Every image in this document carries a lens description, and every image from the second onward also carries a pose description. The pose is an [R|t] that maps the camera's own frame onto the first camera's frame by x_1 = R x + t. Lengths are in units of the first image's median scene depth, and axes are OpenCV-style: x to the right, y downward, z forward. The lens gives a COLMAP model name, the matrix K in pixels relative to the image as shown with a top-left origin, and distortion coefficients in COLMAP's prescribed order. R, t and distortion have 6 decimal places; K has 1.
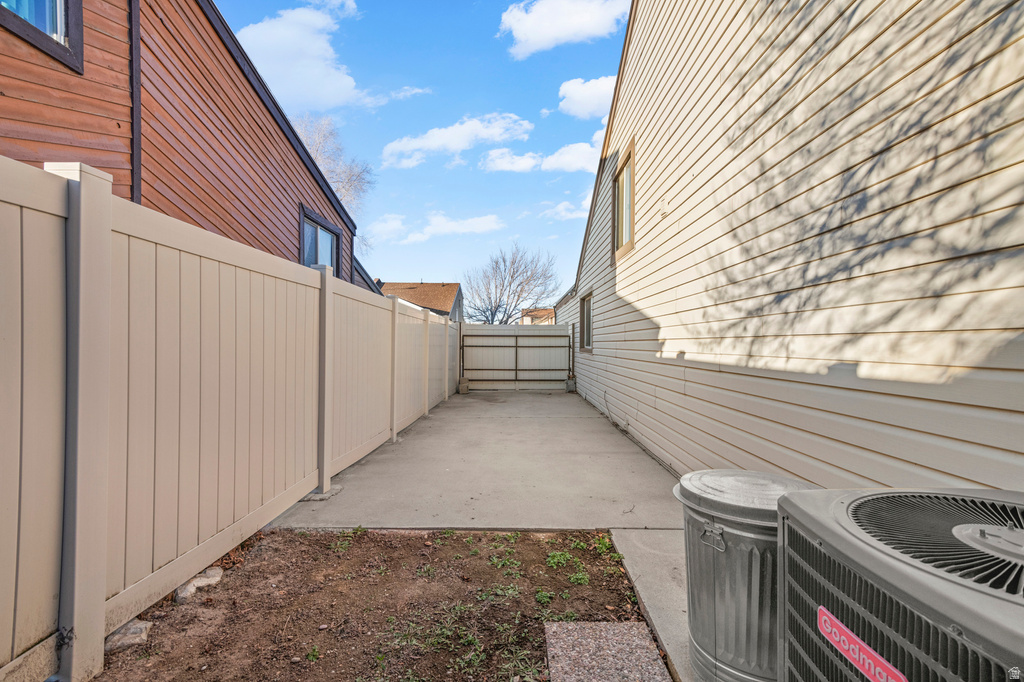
lens RADIAL K [[464.0, 0, 513.1], [0, 464.0, 347.5], [0, 0, 1]] dist [-0.016146, -0.004073]
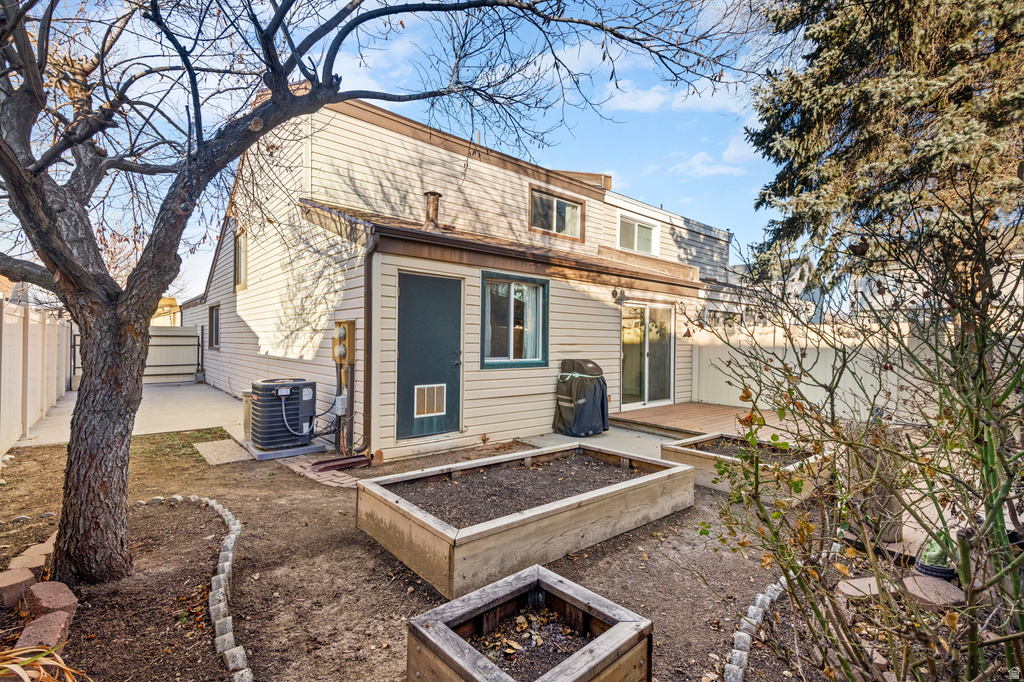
lens RADIAL K [[464.0, 0, 512.0], [0, 464.0, 341.5], [0, 0, 1]] dist [-0.016146, -0.004073]
pose [[0.747925, 0.000871, 0.663783, -0.072907], [-0.001109, 0.999999, -0.000063, -0.014145], [-0.663782, -0.000689, 0.747926, -0.501753]]
